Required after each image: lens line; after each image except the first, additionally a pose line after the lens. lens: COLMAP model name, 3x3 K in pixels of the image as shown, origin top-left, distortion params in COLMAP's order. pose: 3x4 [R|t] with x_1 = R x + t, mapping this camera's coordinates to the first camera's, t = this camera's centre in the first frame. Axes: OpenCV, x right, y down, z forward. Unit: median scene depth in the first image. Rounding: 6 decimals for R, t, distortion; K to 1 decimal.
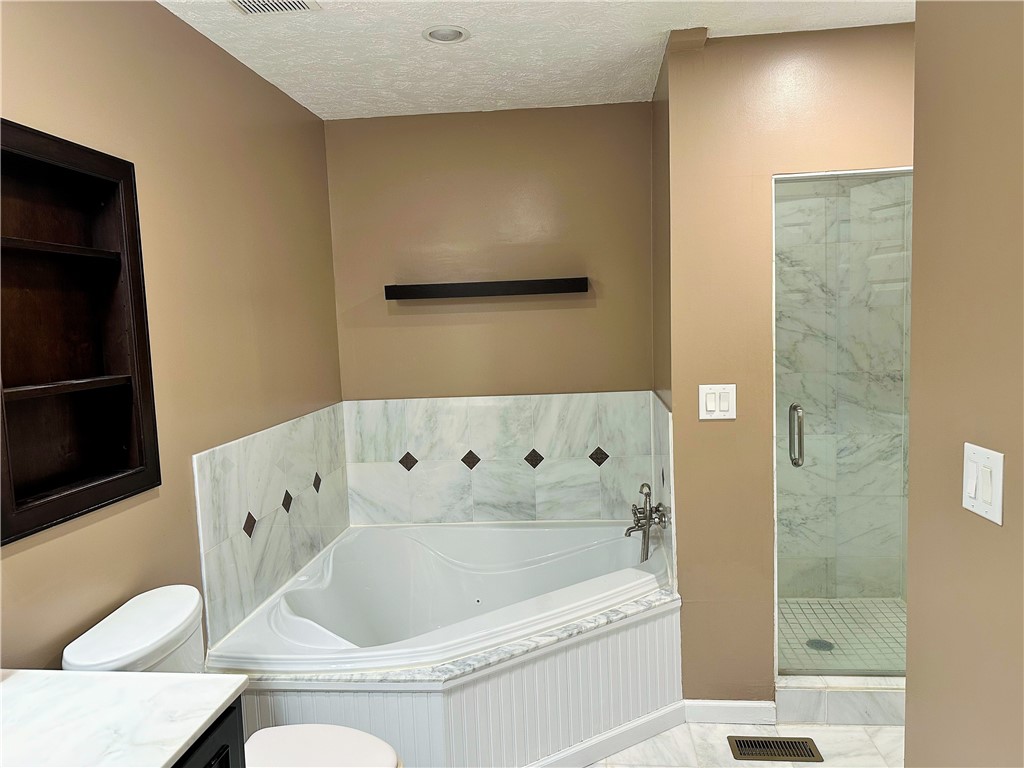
lens RADIAL K [[711.5, 0, 516.2], [0, 711.5, 381.9], [0, 0, 1]] dist [0.057446, -0.031796]
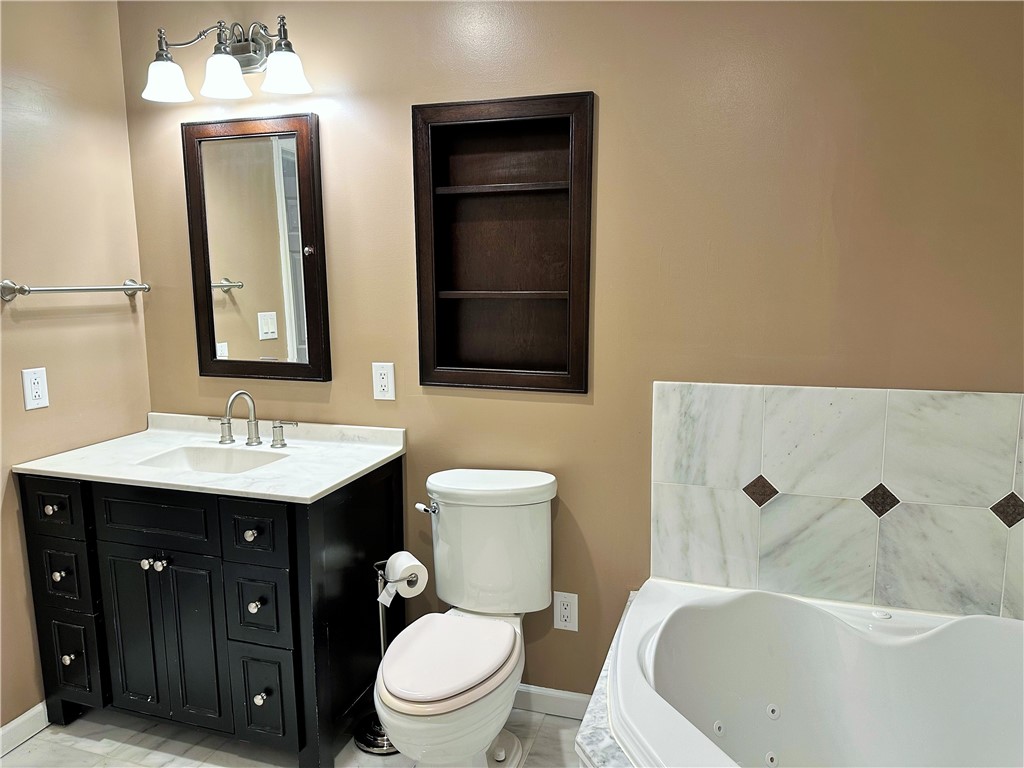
lens RADIAL K [[711.5, 0, 513.9], [0, 711.5, 389.7], [0, 0, 1]] dist [0.057446, -0.031796]
pose [[-0.205656, 0.191567, -0.959691, 0.502510], [-0.069534, 0.975315, 0.209586, -0.073713], [0.976151, 0.109834, -0.187259, 0.955883]]
